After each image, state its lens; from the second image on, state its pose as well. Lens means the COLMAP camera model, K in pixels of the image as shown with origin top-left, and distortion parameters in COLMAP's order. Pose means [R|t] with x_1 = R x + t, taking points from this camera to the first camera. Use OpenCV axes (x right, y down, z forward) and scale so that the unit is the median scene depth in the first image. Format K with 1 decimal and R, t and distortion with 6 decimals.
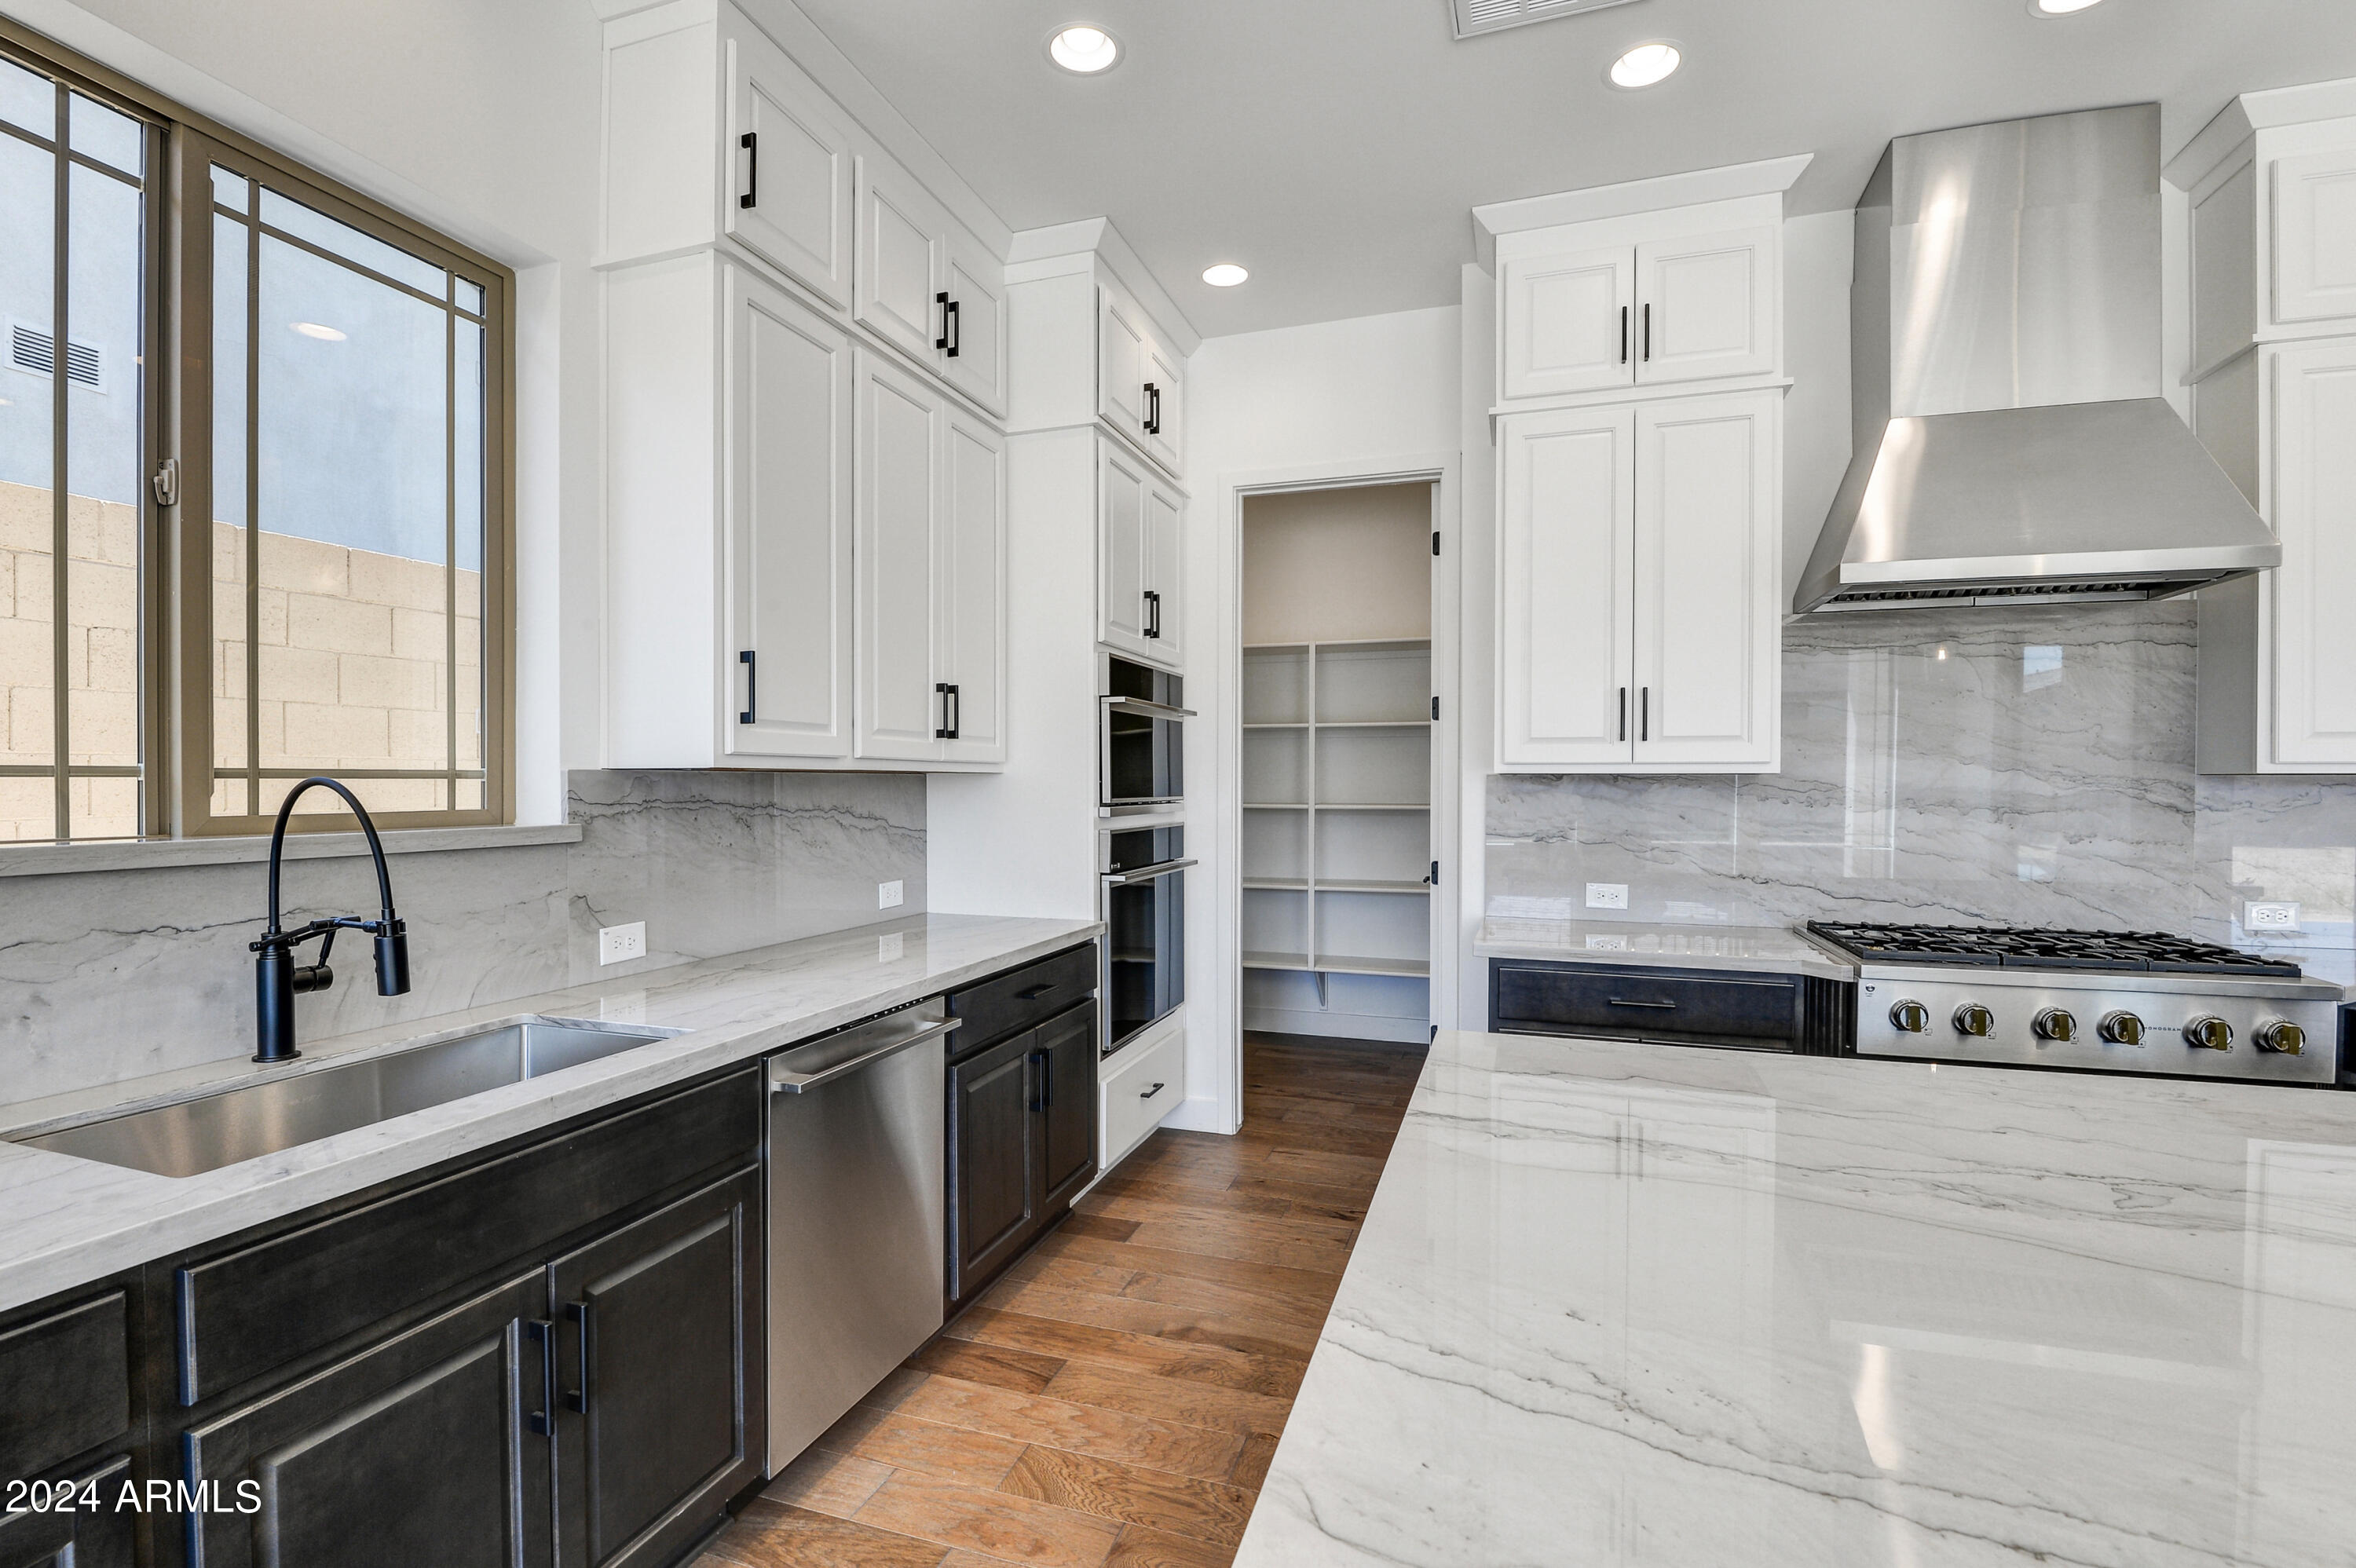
lens RADIAL K [[1106.2, 0, 1168.5], [0, 1106.2, 801.5], [0, 0, 1]] dist [-0.014807, -0.003159]
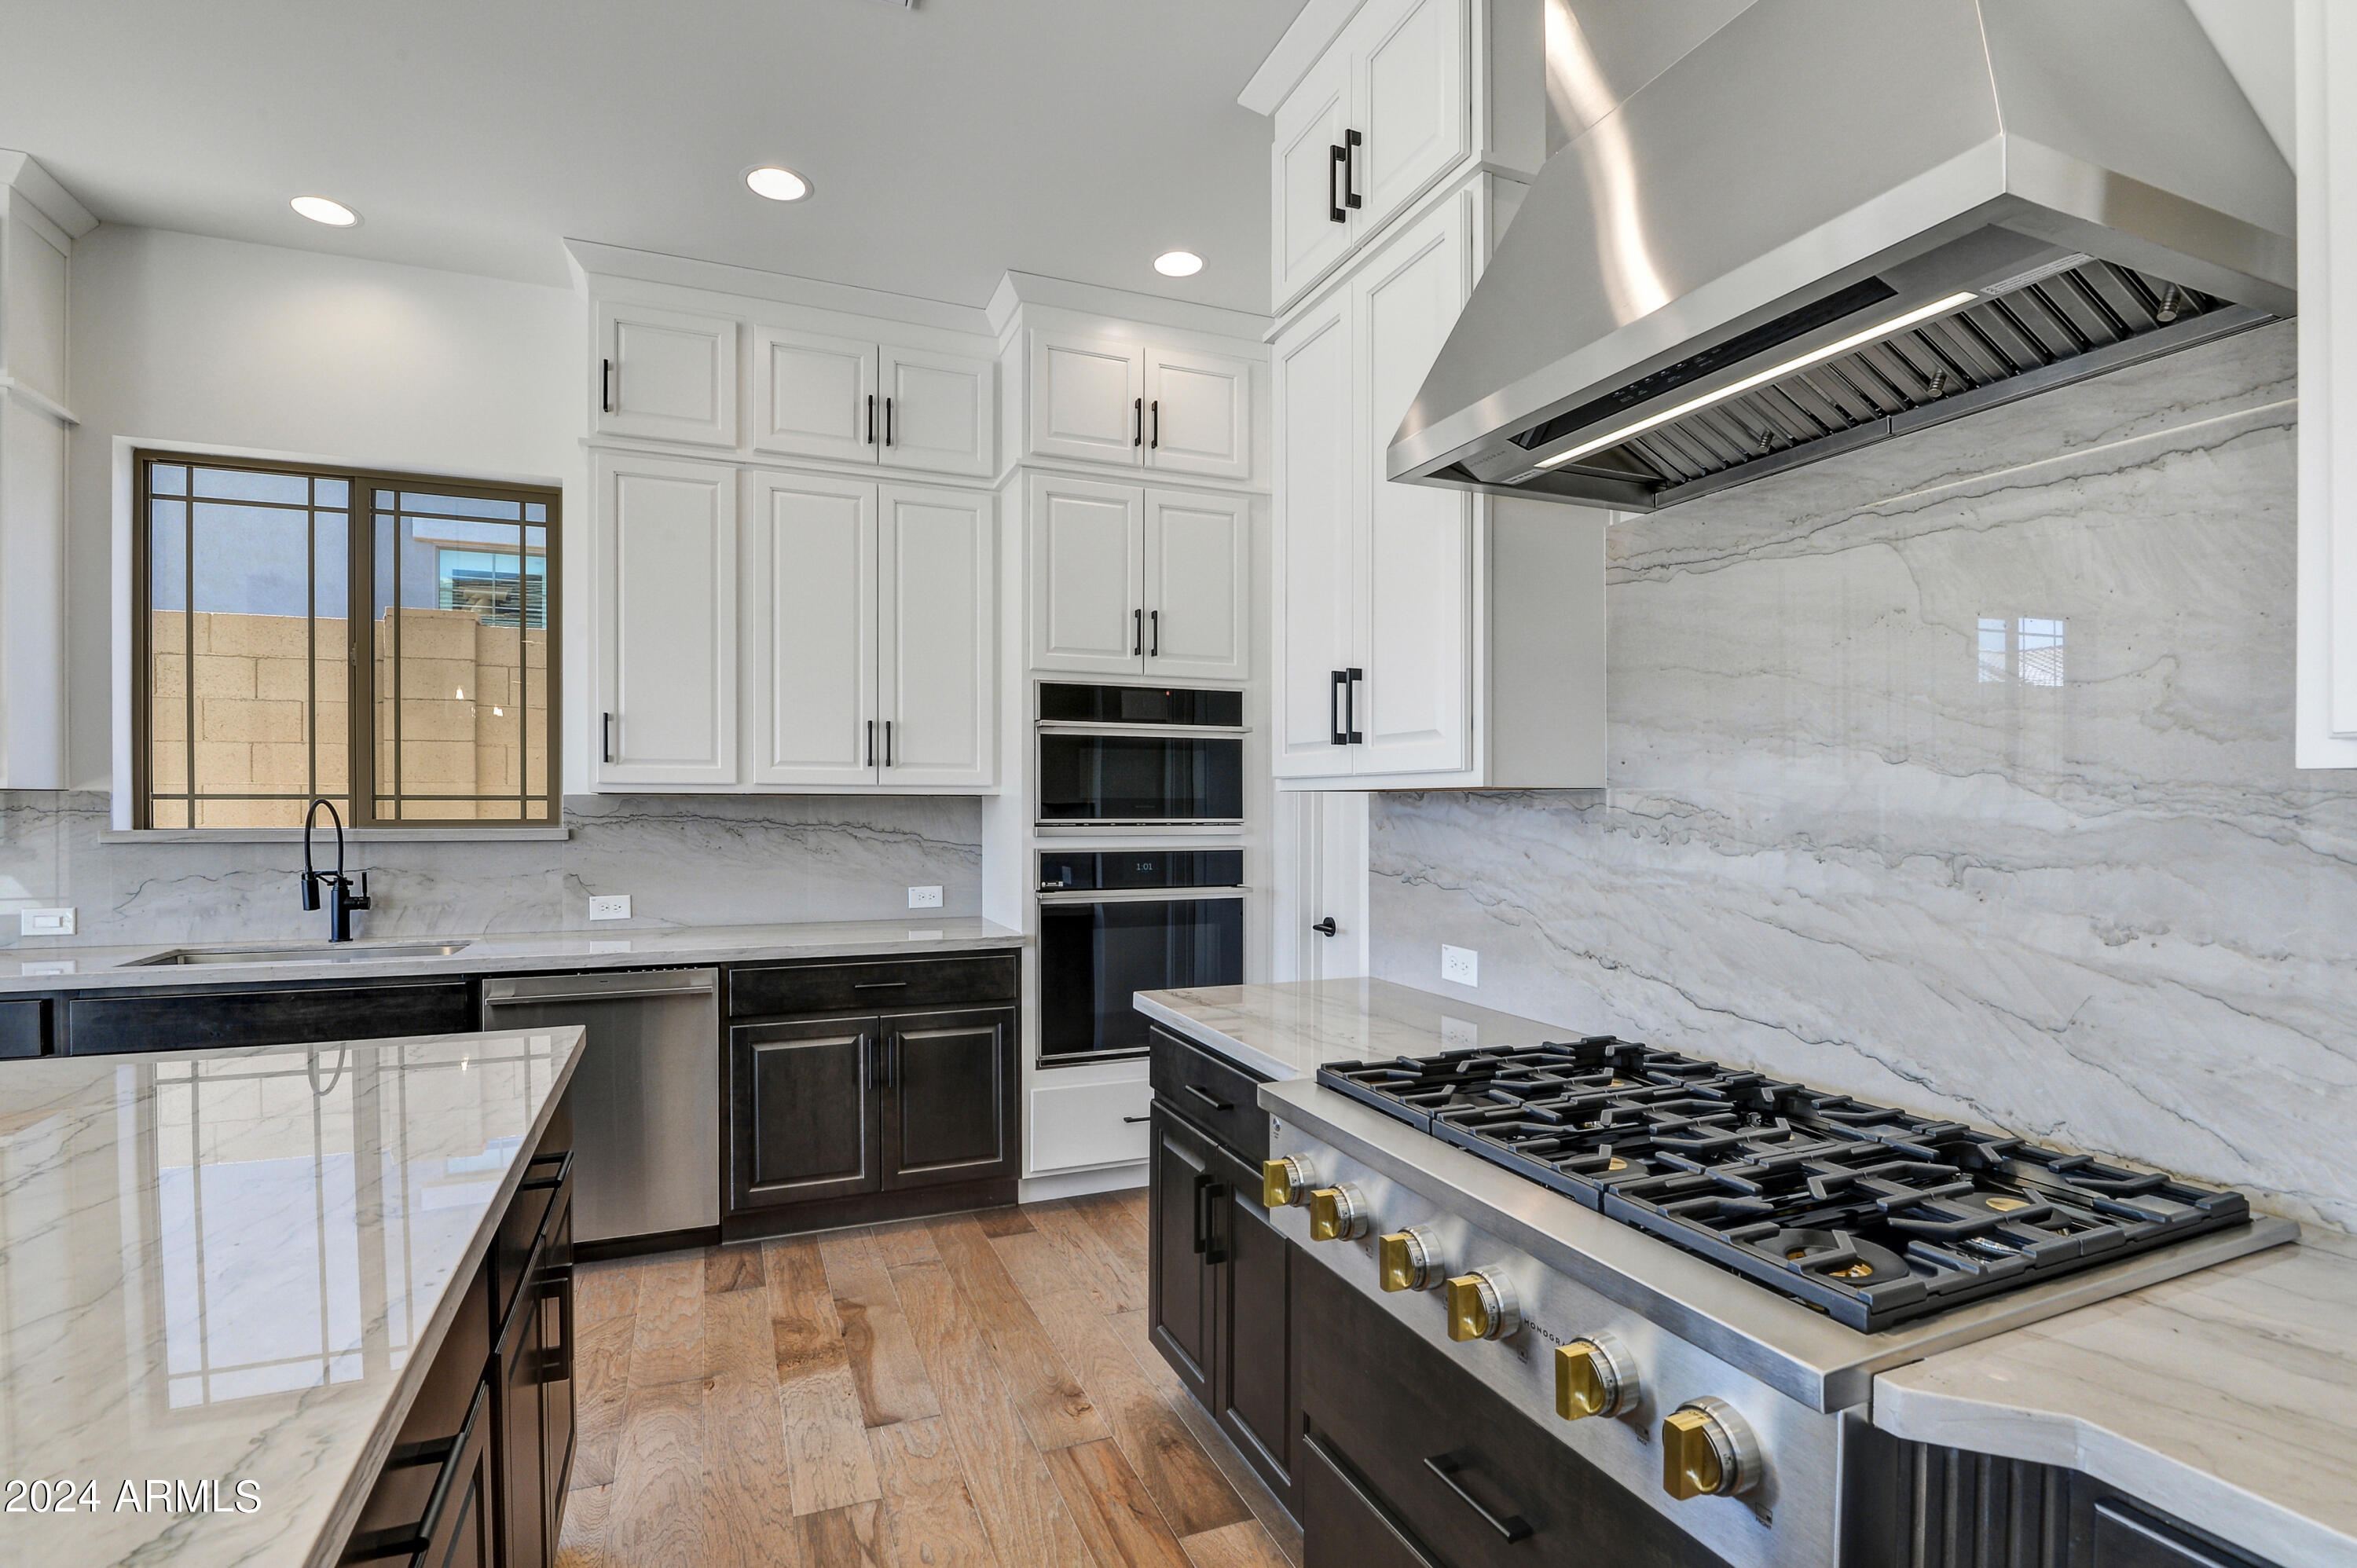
lens RADIAL K [[1106.7, 0, 1152.5], [0, 1106.7, 819.7], [0, 0, 1]] dist [-0.014807, -0.003159]
pose [[0.652002, 0.010144, -0.758150, 1.066838], [-0.014968, 0.999888, 0.000506, -0.005053], [0.758070, 0.011018, 0.652080, 0.527749]]
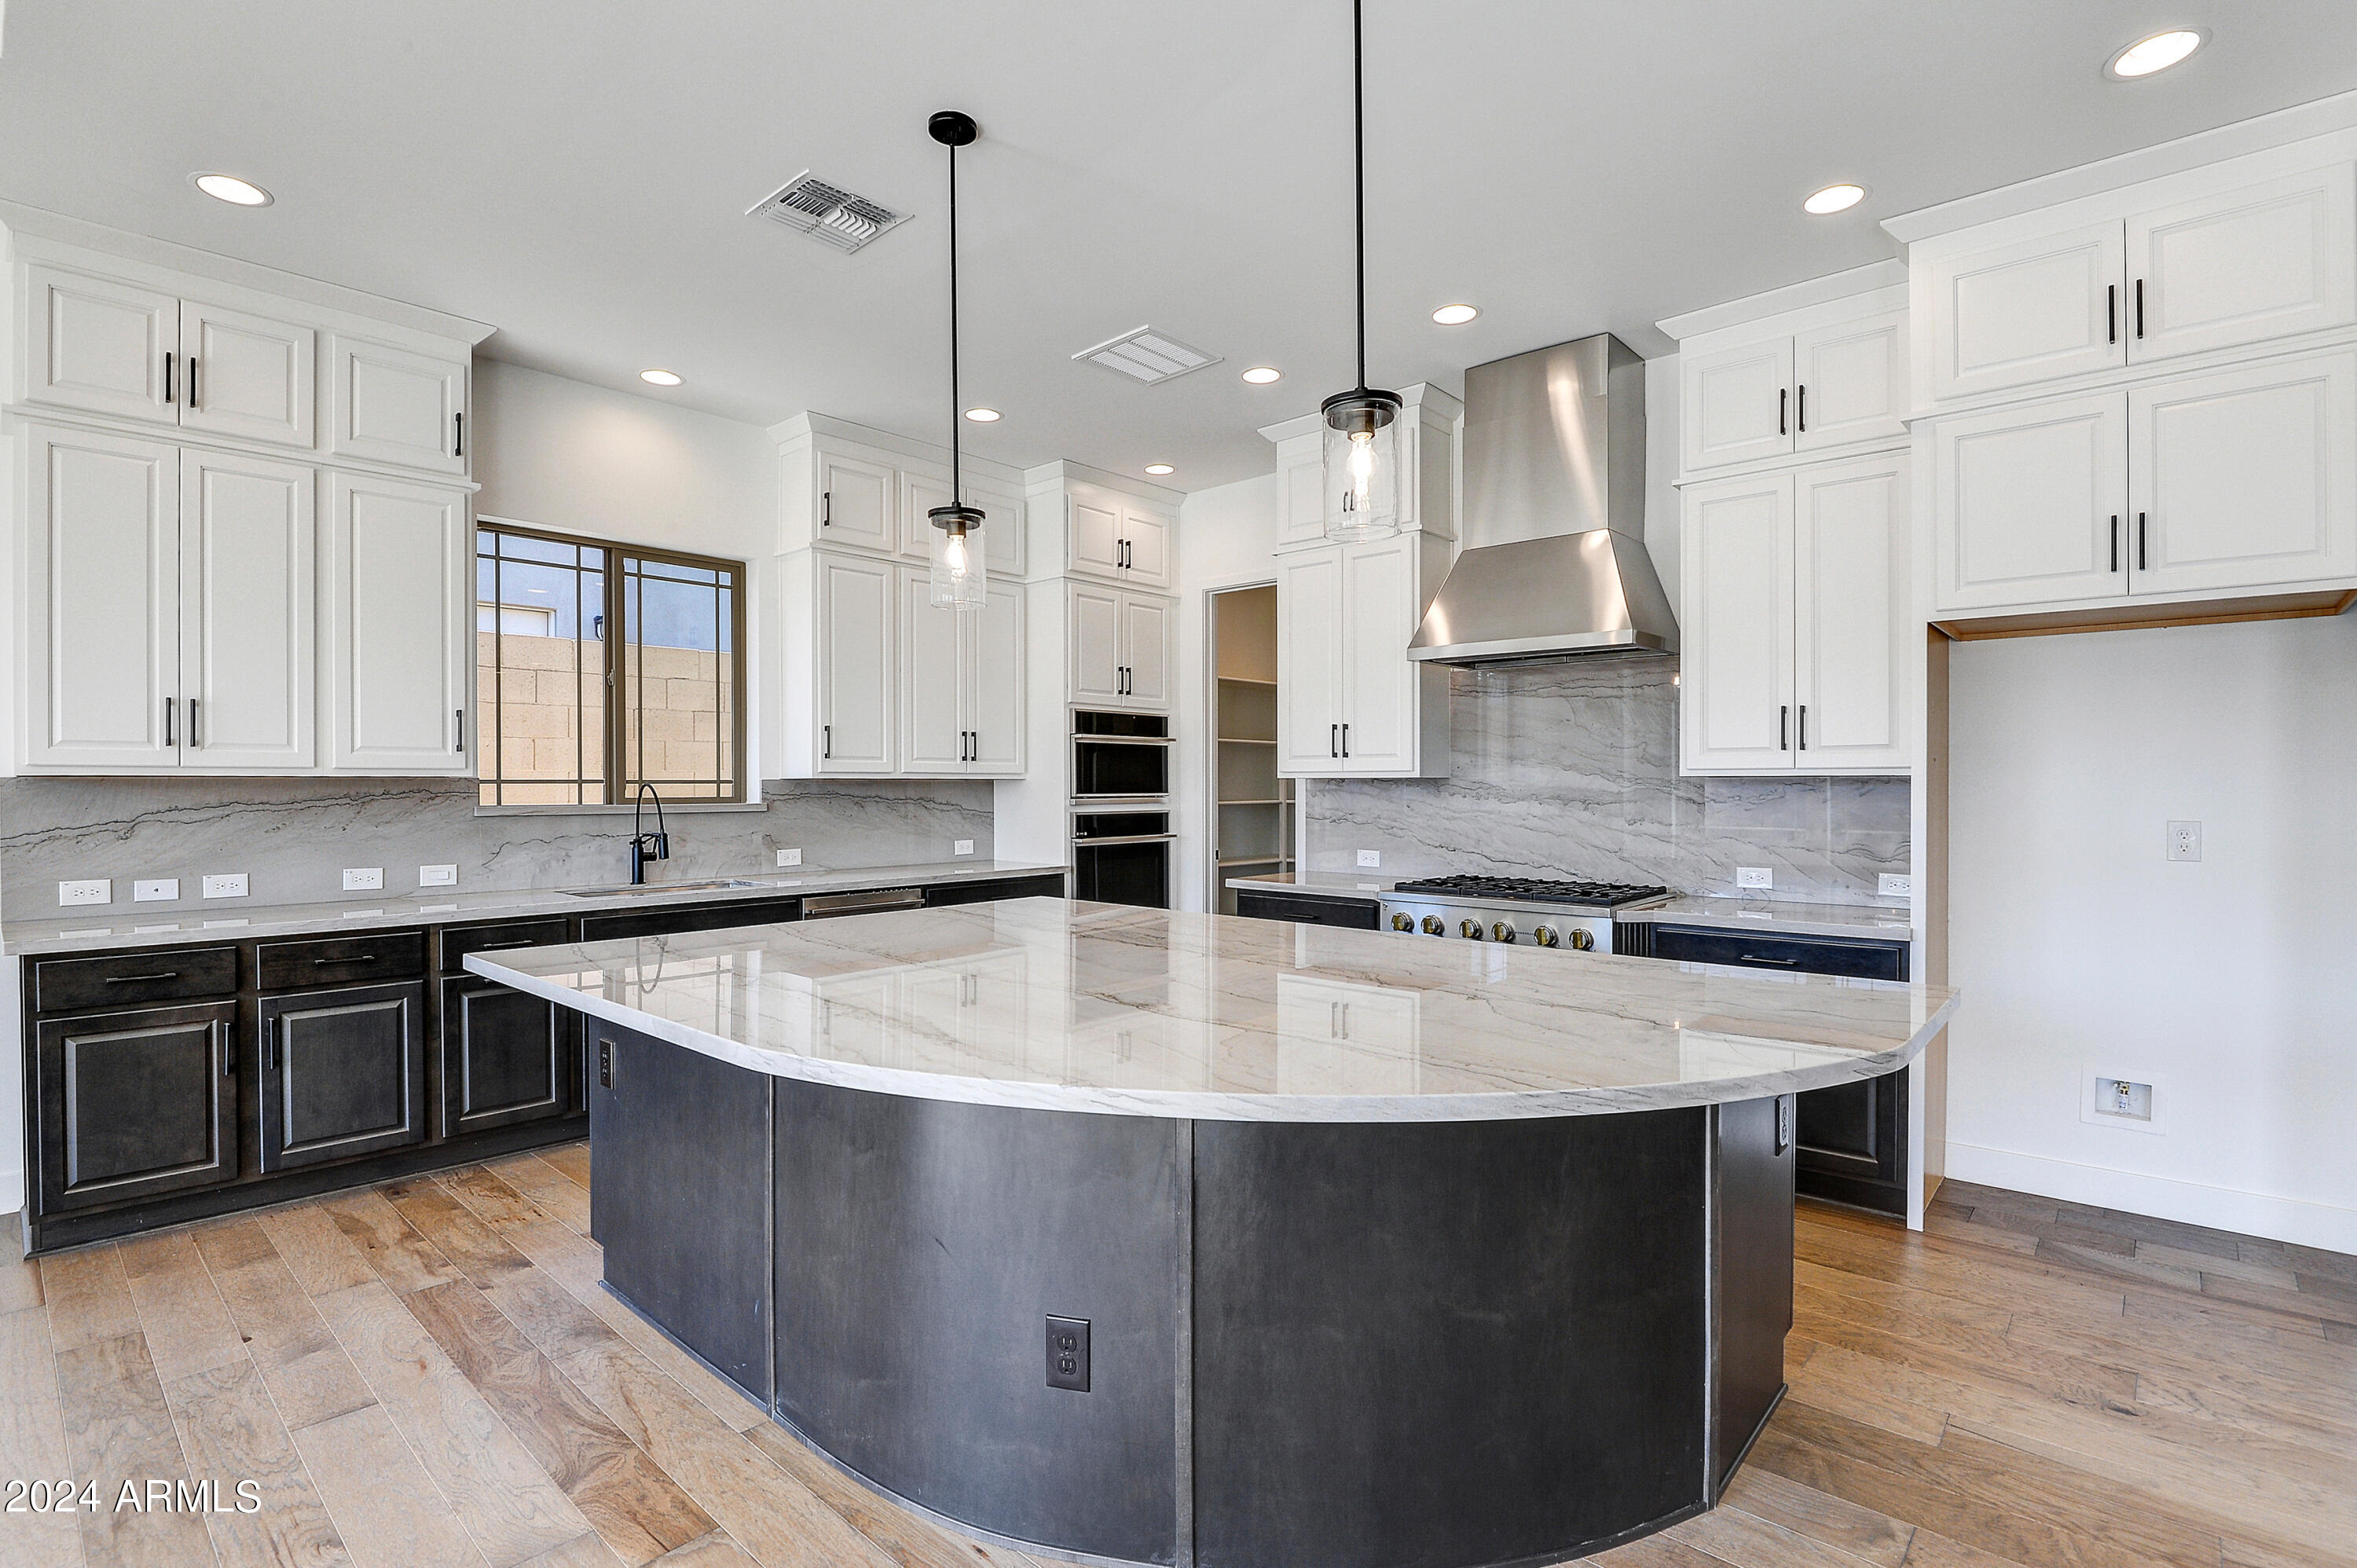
lens RADIAL K [[1106.7, 0, 1163.3], [0, 1106.7, 805.0], [0, 0, 1]] dist [-0.014807, -0.003159]
pose [[0.917216, 0.005051, -0.398359, 0.993317], [-0.004860, 0.999987, 0.001490, 0.014917], [0.398362, 0.000569, 0.917228, -0.678340]]
